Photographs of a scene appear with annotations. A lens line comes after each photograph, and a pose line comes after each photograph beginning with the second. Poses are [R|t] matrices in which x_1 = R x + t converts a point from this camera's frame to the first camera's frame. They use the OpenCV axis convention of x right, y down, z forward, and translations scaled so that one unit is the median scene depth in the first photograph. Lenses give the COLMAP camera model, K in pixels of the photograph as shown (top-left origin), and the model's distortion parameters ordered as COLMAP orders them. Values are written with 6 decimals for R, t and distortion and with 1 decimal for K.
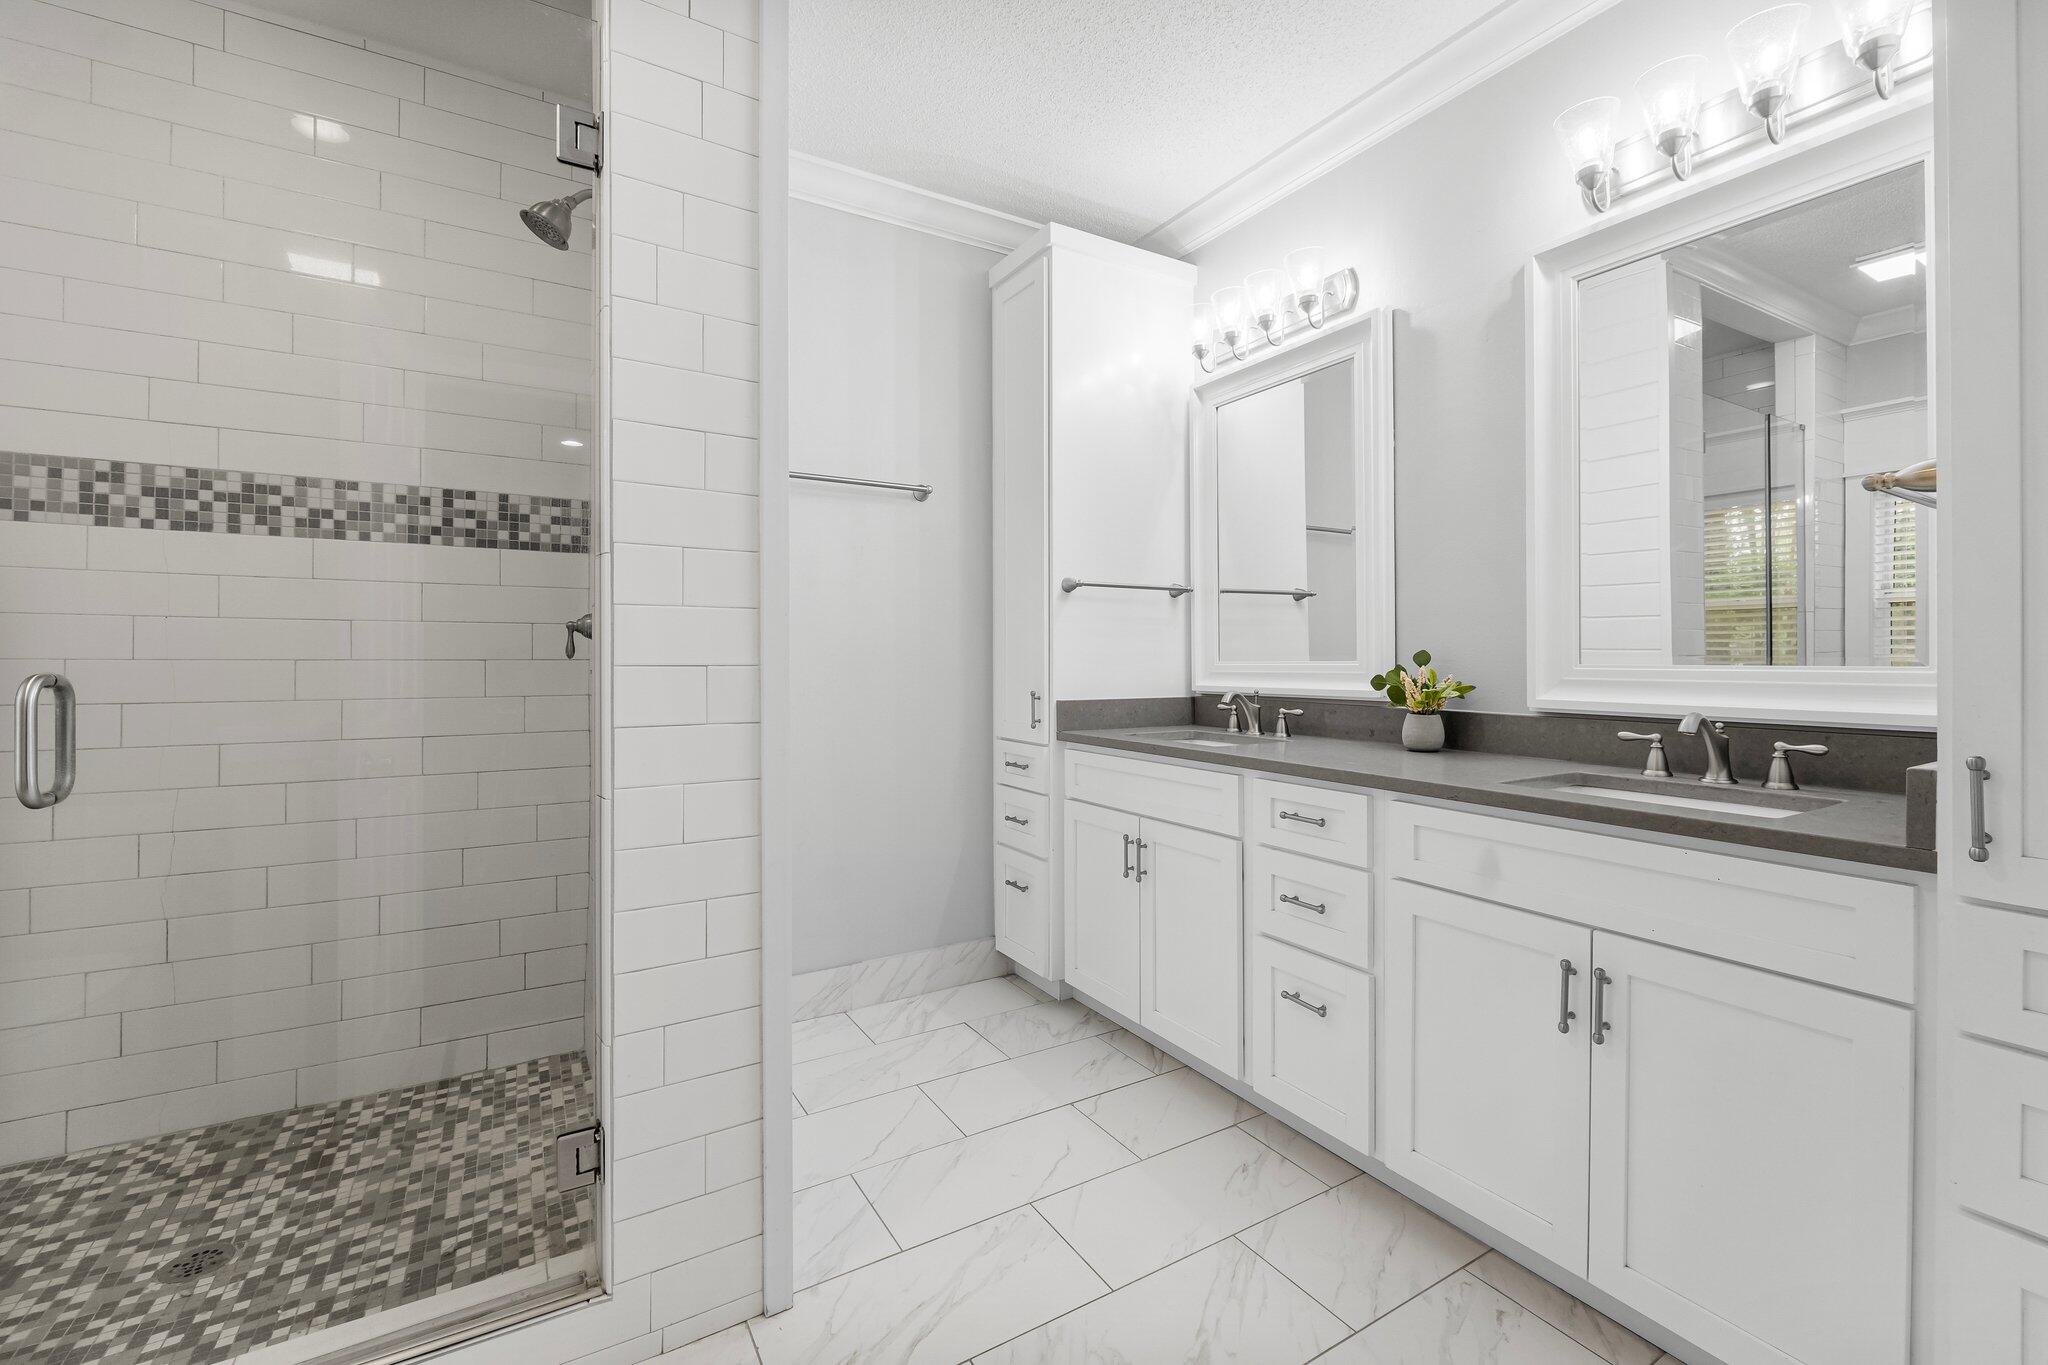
lens RADIAL K [[867.6, 0, 1027.8], [0, 867.6, 664.8], [0, 0, 1]] dist [-0.005937, -0.000126]
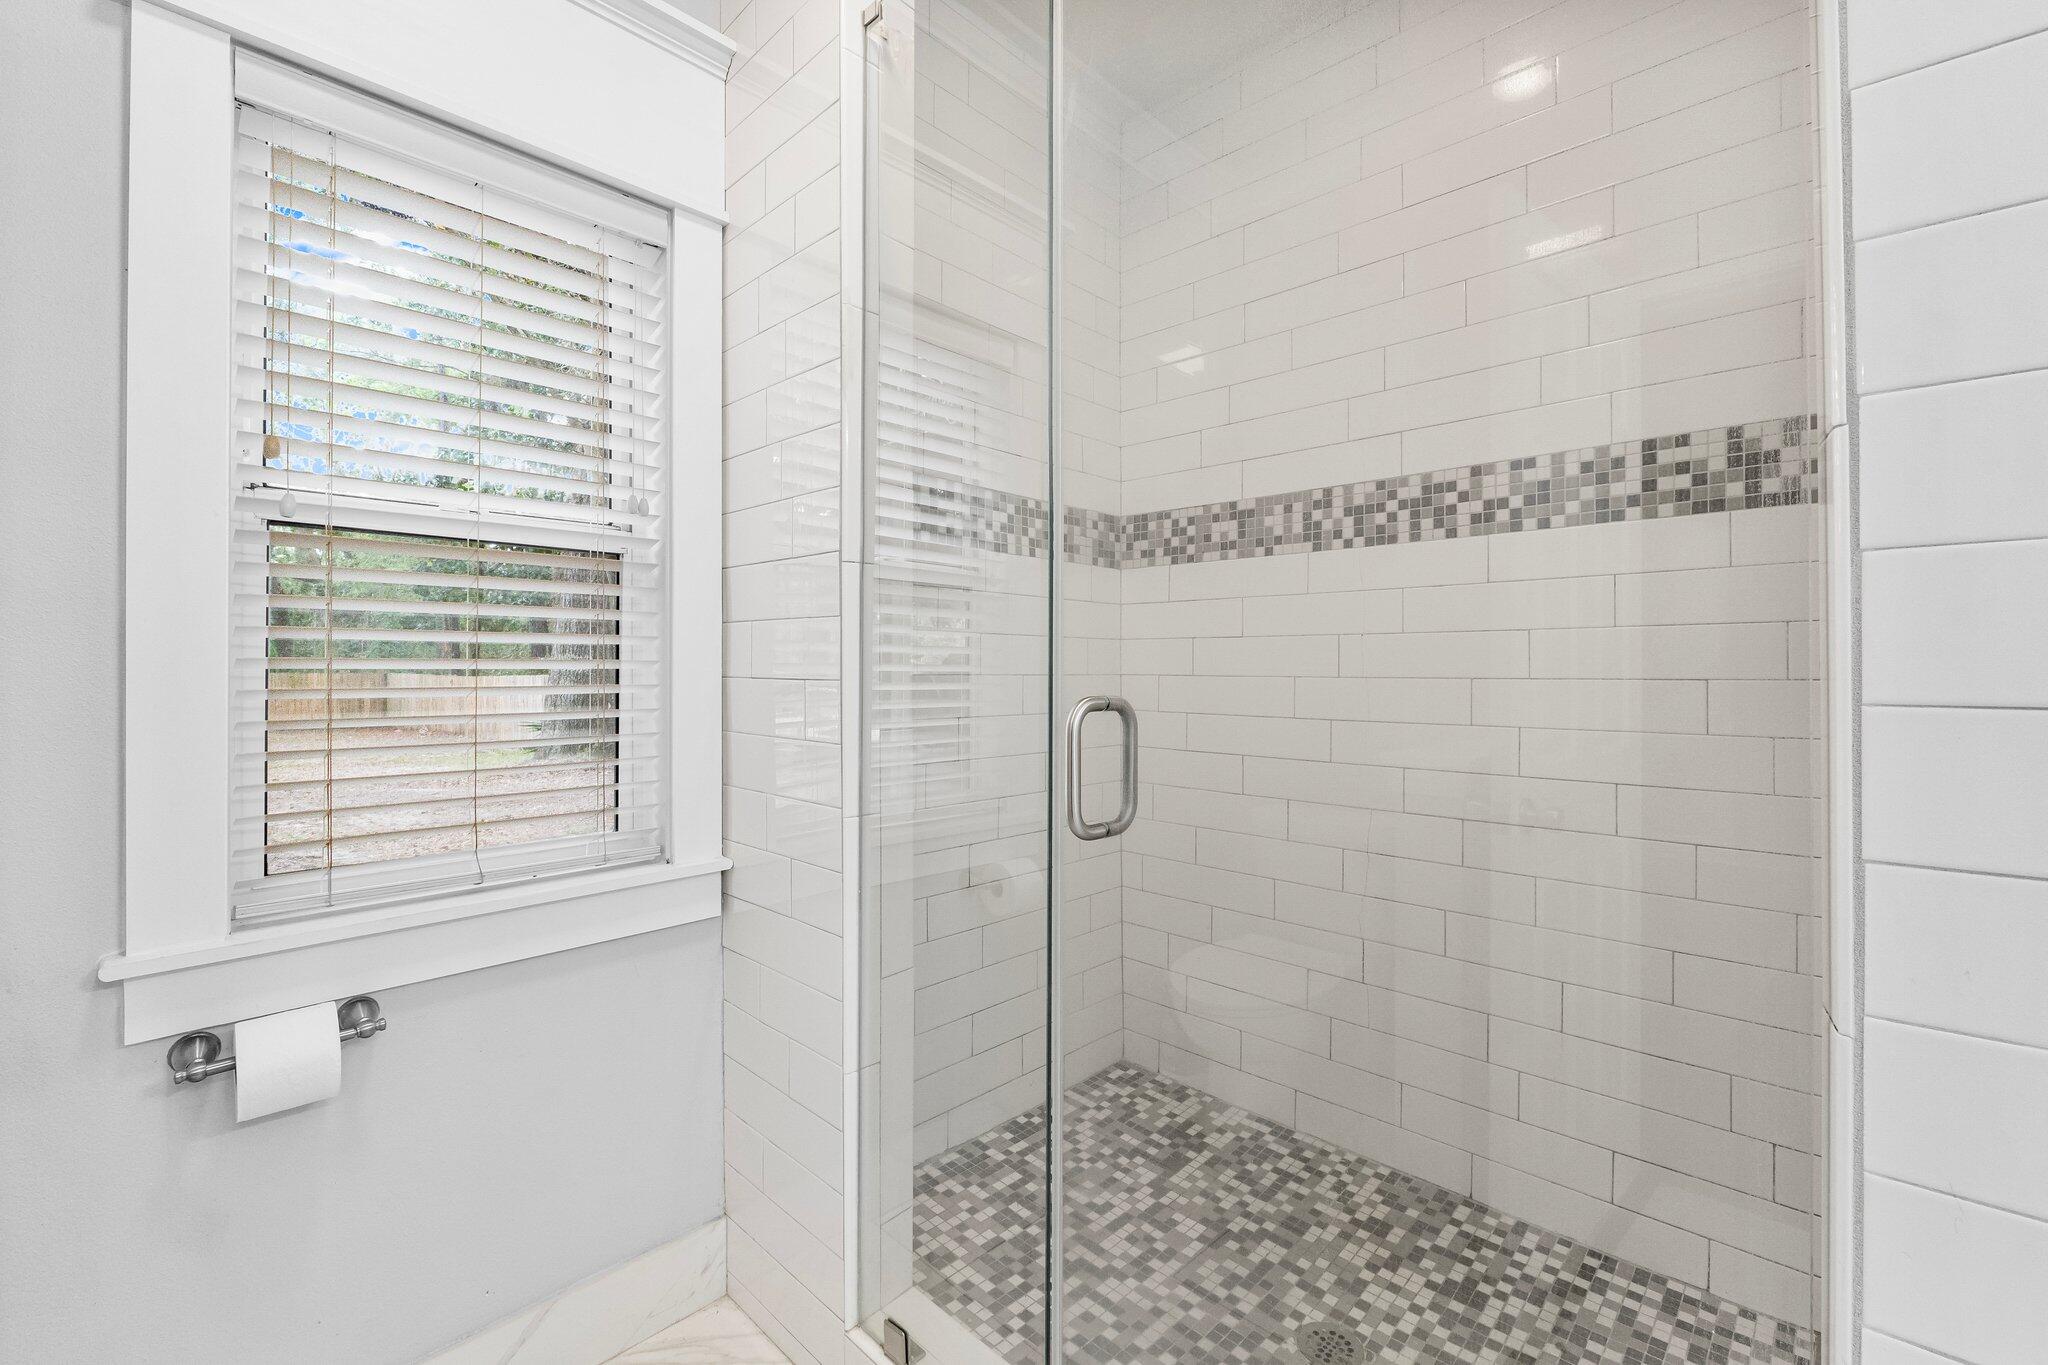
lens RADIAL K [[867.6, 0, 1027.8], [0, 867.6, 664.8], [0, 0, 1]] dist [-0.005937, -0.000126]
pose [[0.260797, -0.008221, -0.965359, -0.131432], [-0.006161, 0.999929, -0.010180, -0.007957], [0.965374, 0.008603, 0.260728, 0.357137]]
